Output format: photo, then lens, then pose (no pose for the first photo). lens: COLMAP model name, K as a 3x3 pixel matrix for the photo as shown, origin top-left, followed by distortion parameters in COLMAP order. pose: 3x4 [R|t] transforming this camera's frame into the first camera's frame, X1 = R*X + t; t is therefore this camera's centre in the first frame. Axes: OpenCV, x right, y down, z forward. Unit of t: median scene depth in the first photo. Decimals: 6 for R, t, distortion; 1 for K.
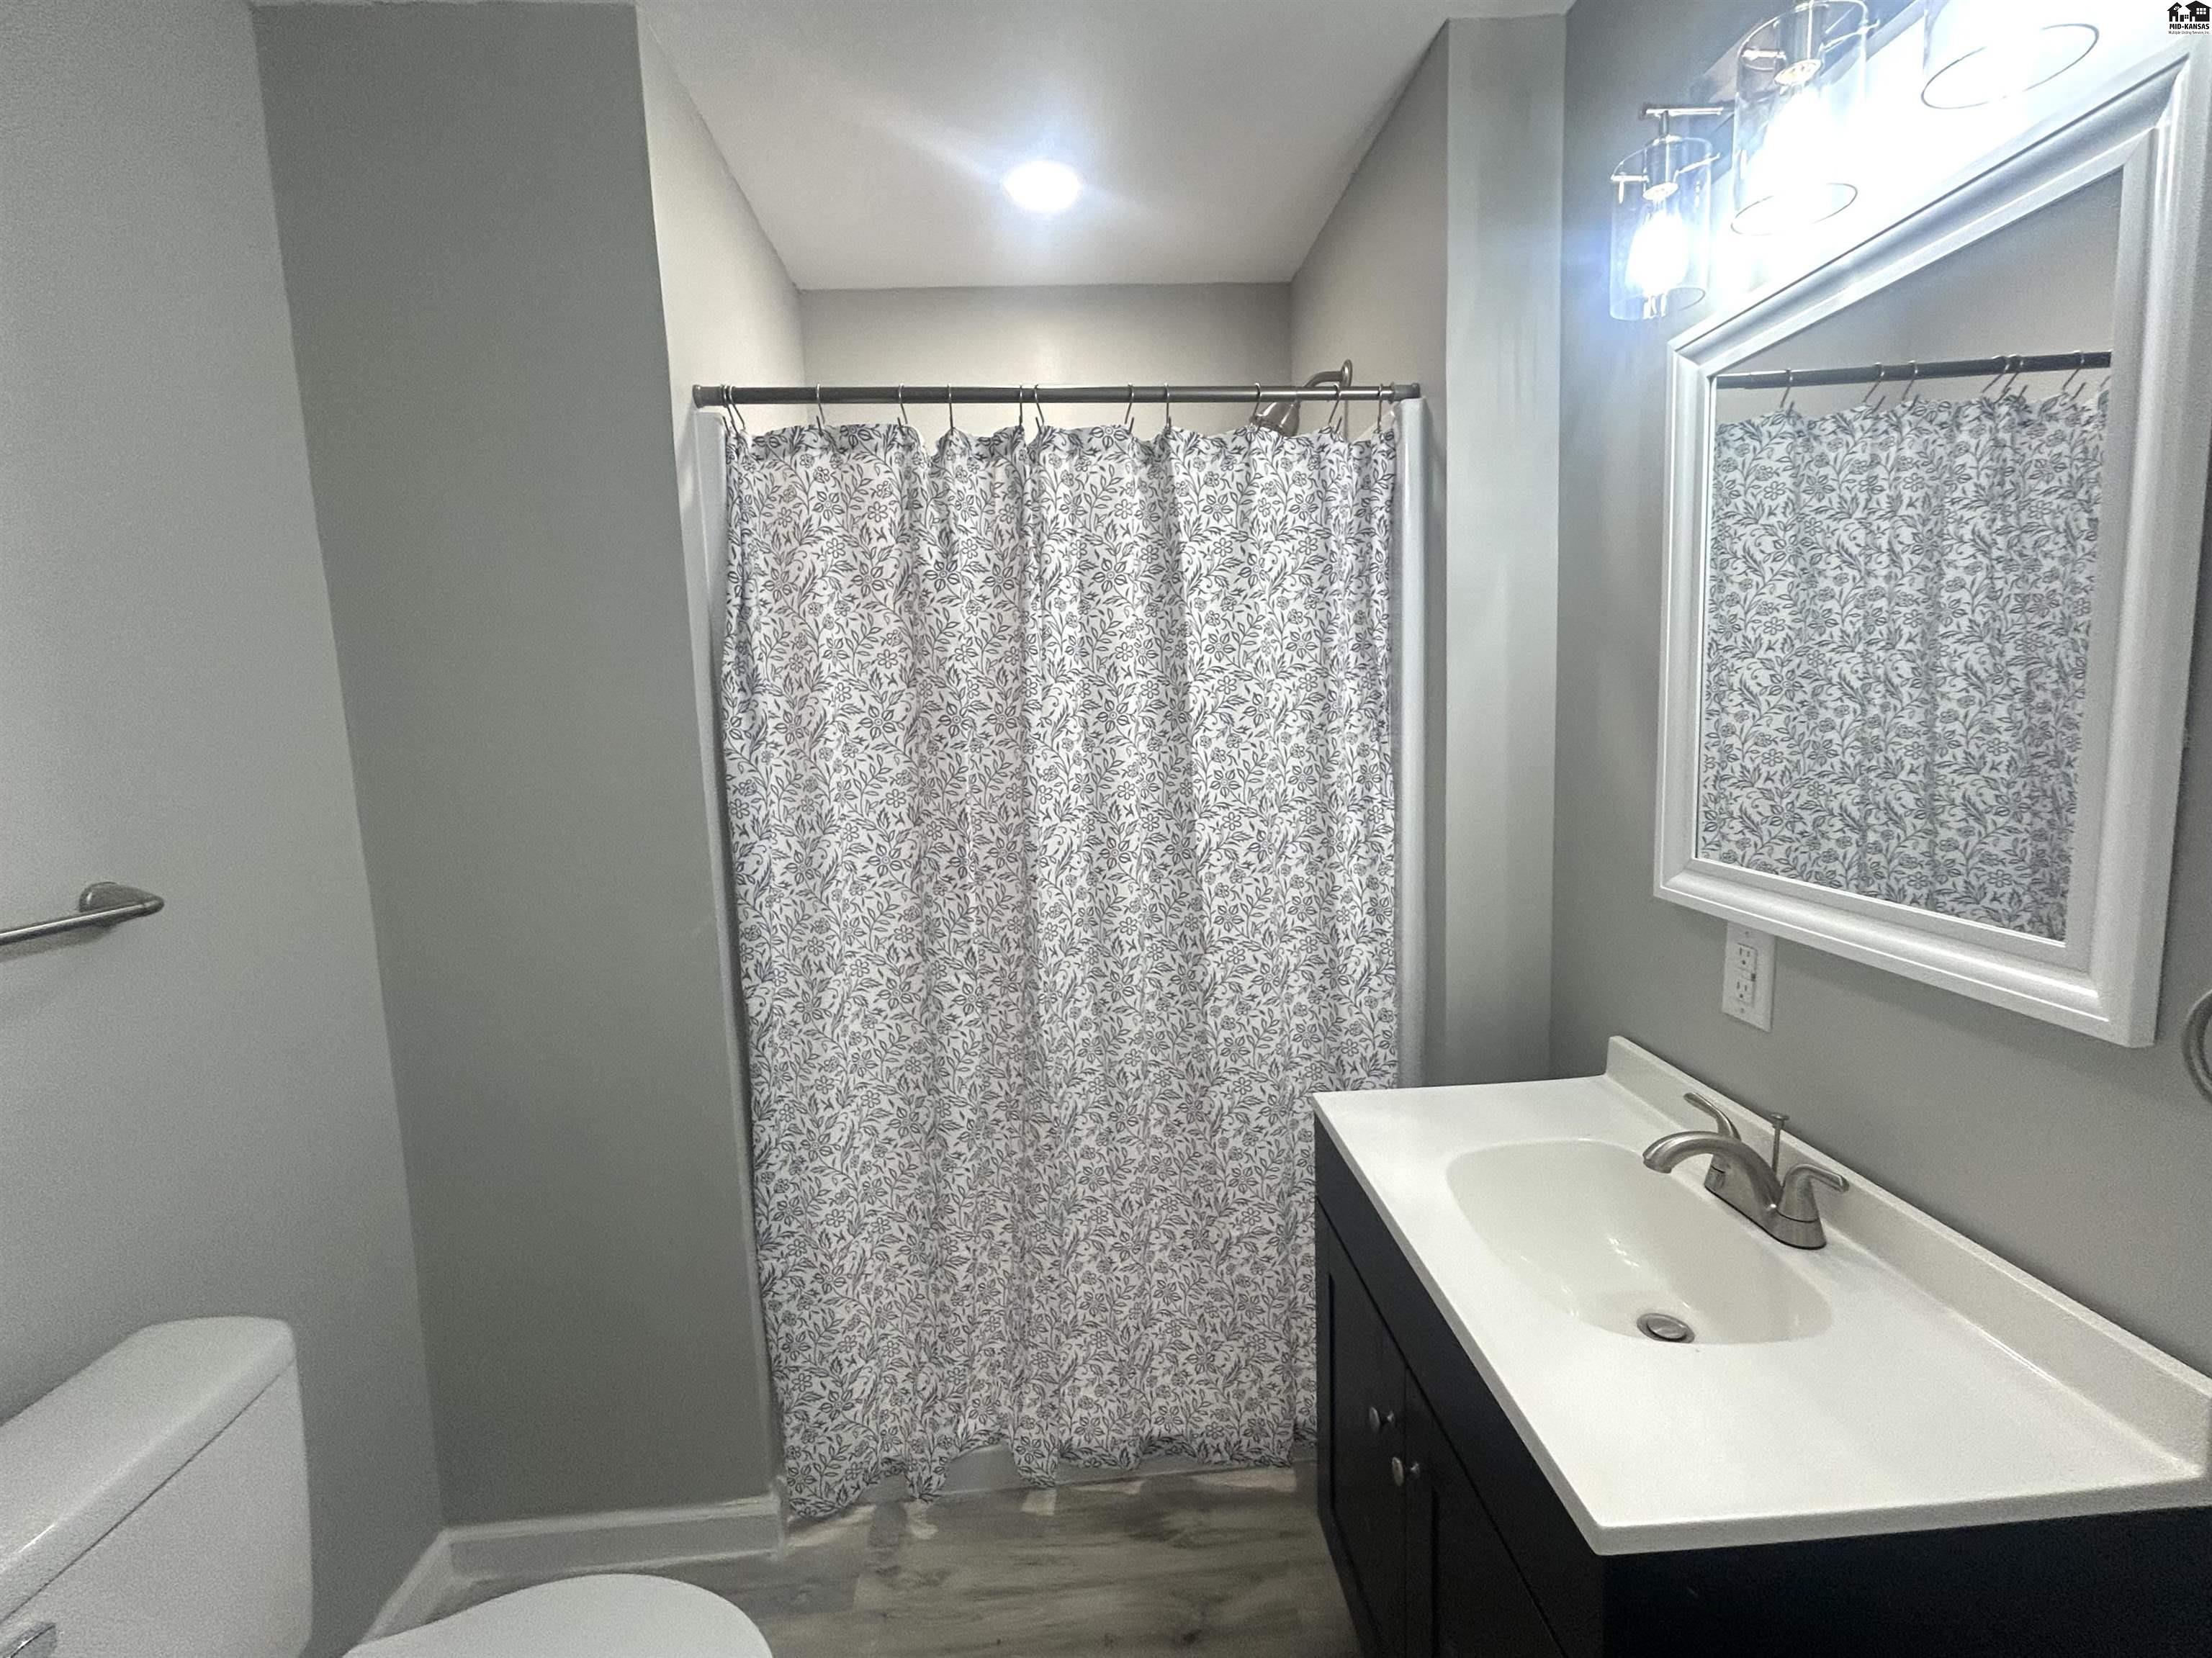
lens RADIAL K [[971.1, 0, 1109.0], [0, 971.1, 826.4], [0, 0, 1]] dist [0.000587, -0.000457]
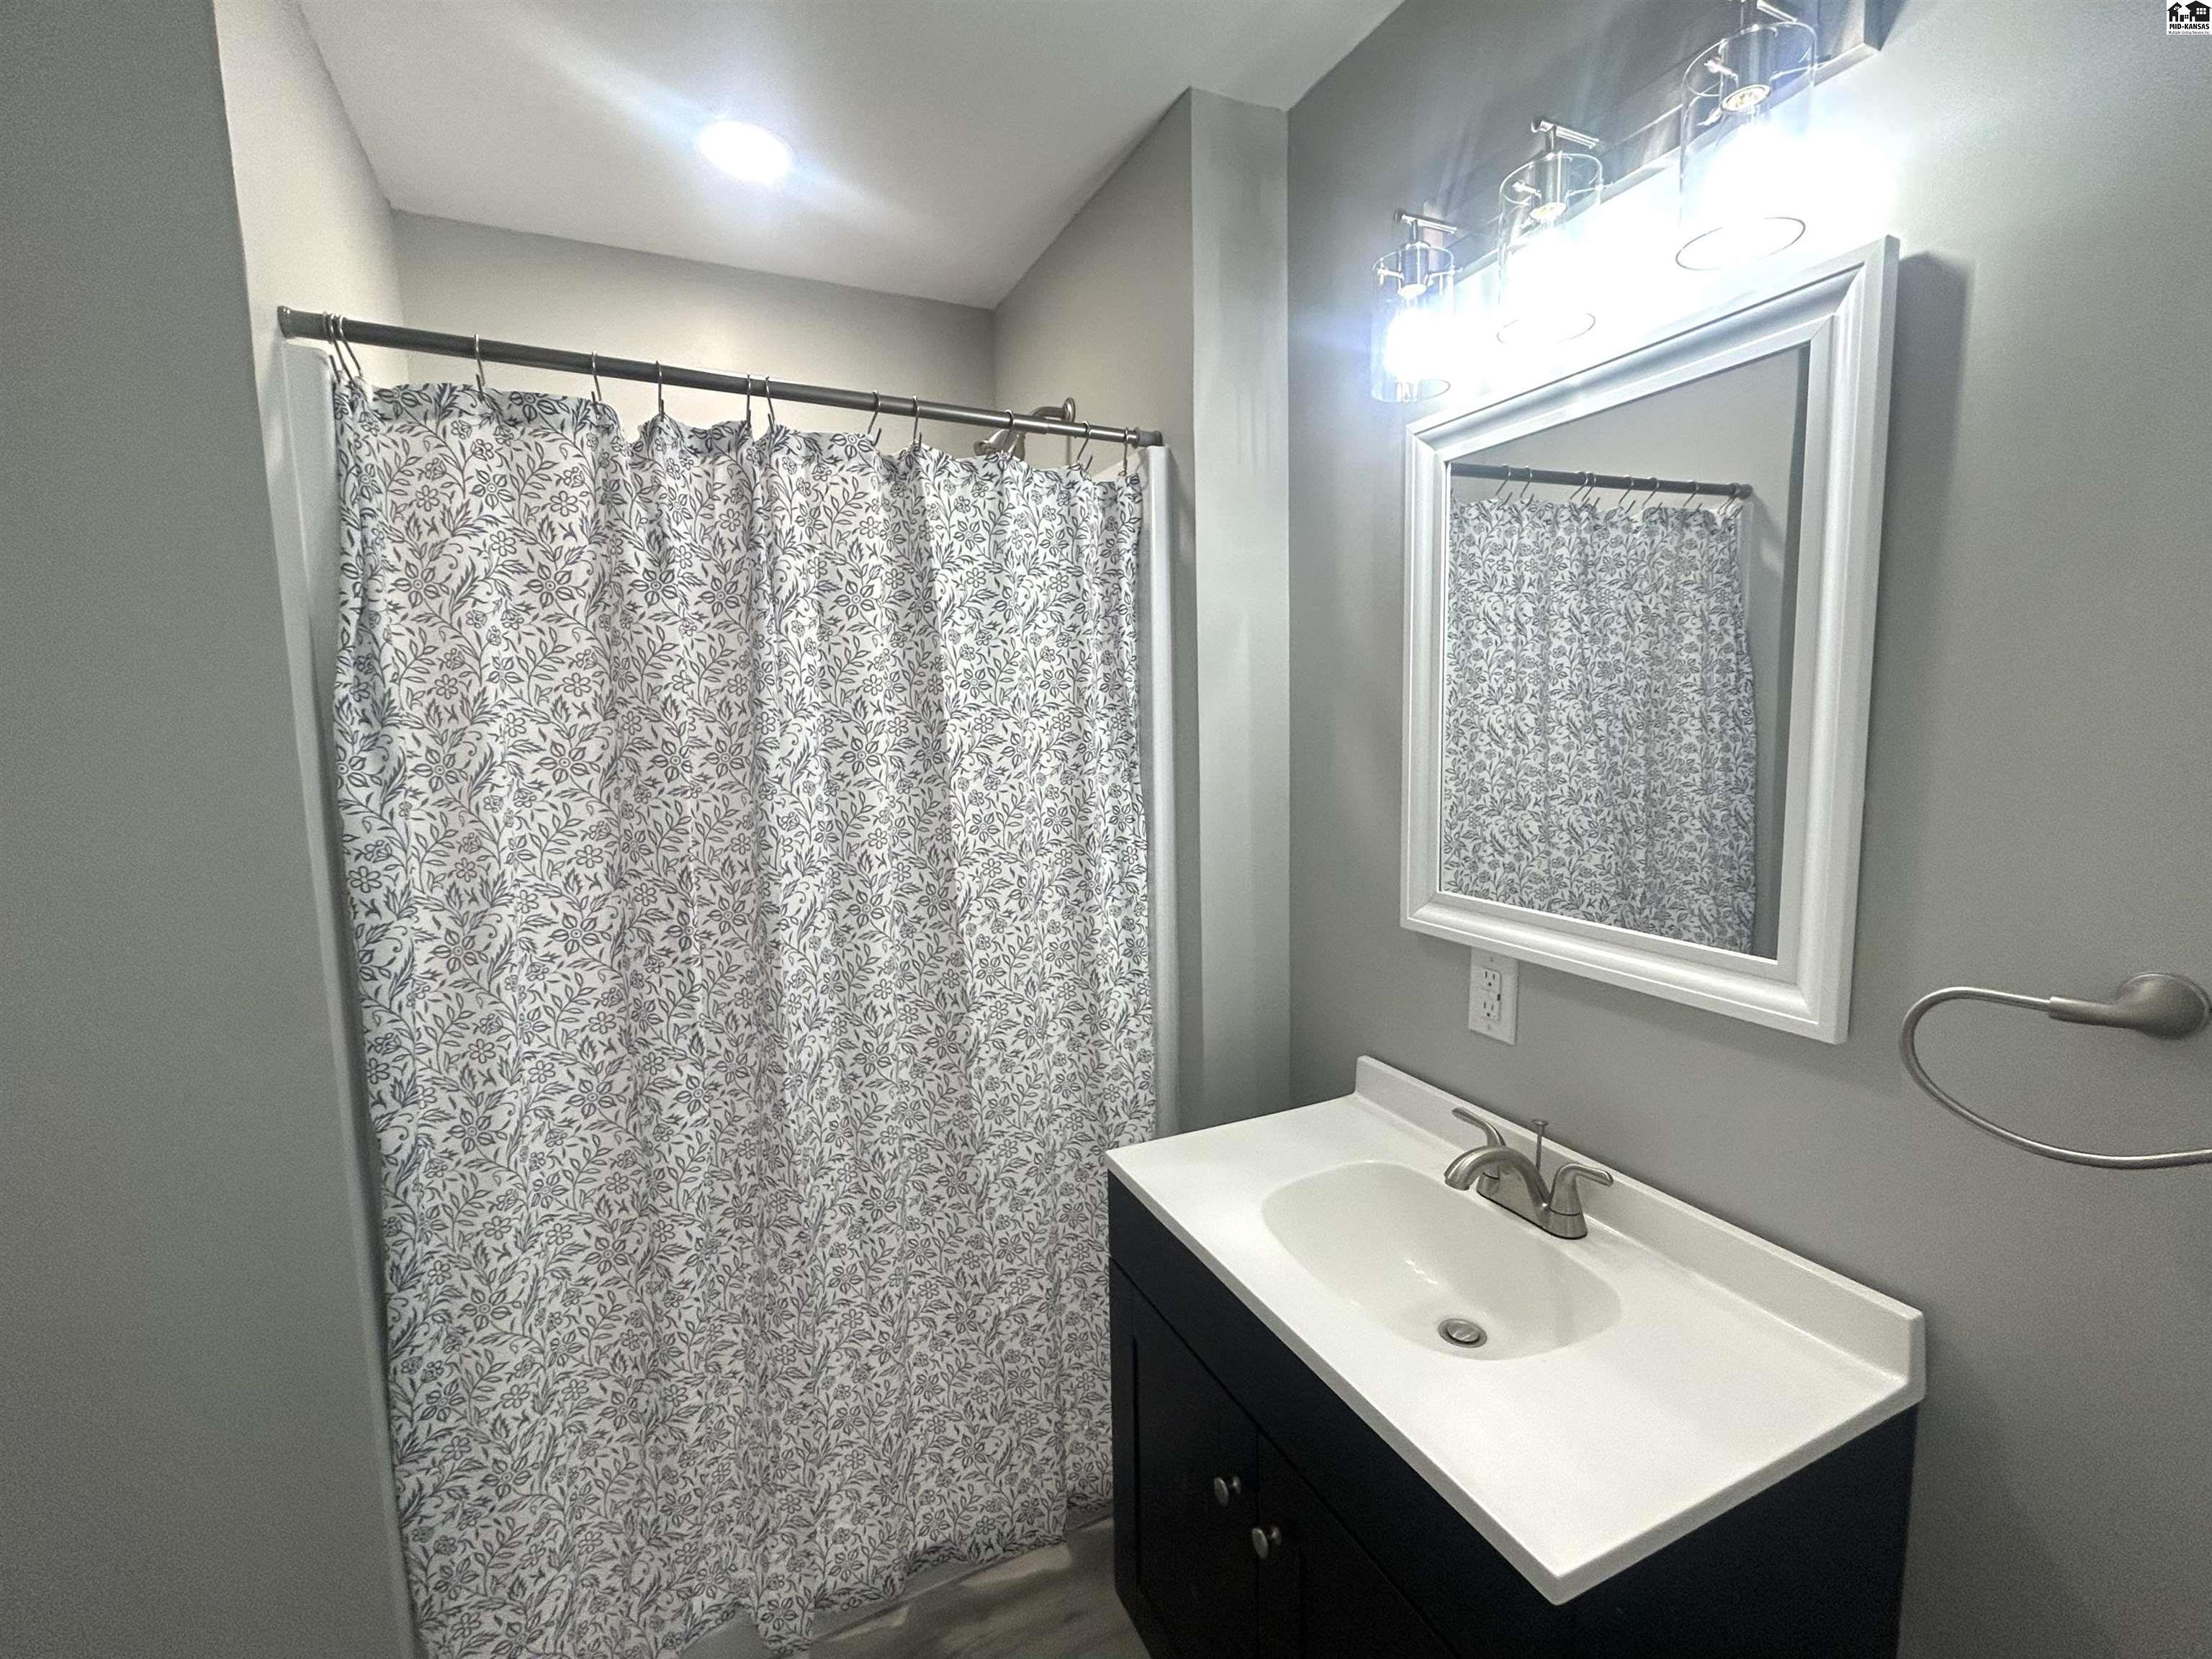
lens RADIAL K [[969.5, 0, 1113.6], [0, 969.5, 825.4], [0, 0, 1]] dist [-0.007769, 0.005235]
pose [[0.926256, -0.022641, 0.376215, -0.118370], [0.031438, 0.999357, -0.017260, -0.027014], [-0.375582, 0.027814, 0.926372, 0.087327]]
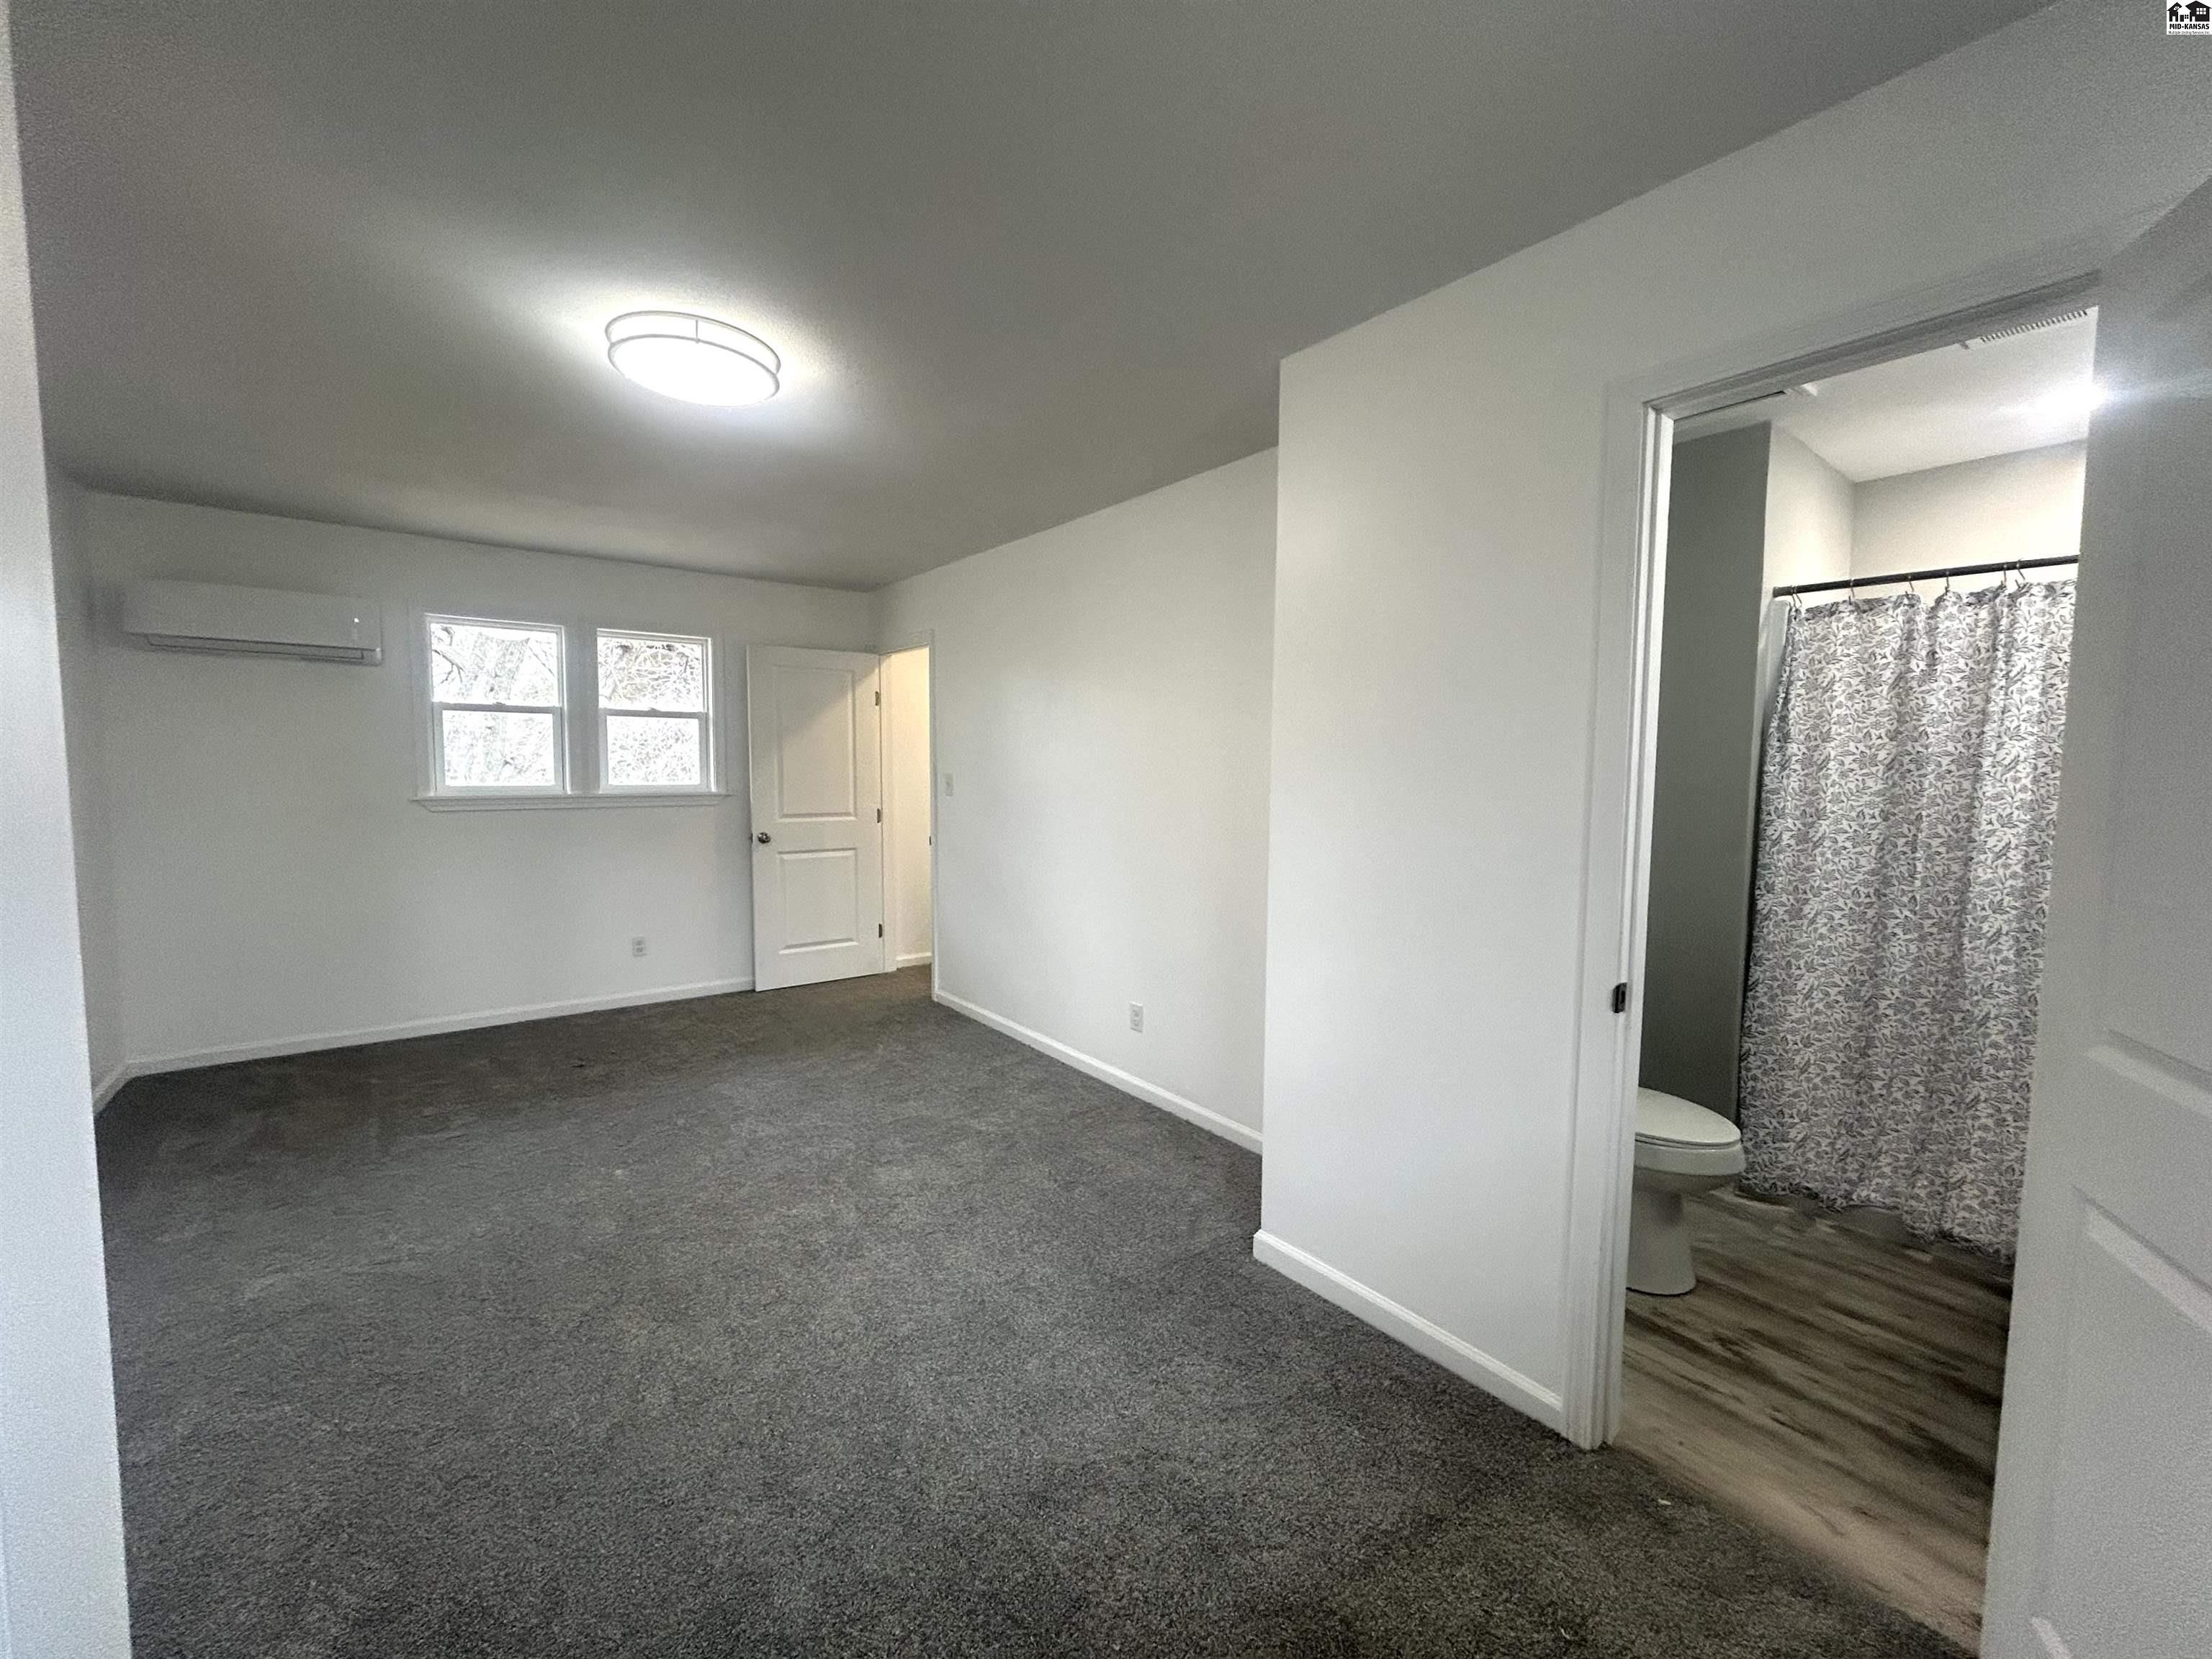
lens RADIAL K [[894.2, 0, 1108.8], [0, 894.2, 829.3], [0, 0, 1]] dist [0.000427, 0.000367]
pose [[0.570698, 0.102279, -0.814765, 0.312934], [-0.127606, 0.991206, 0.035047, 0.134303], [0.811184, 0.083968, 0.578731, -1.041184]]
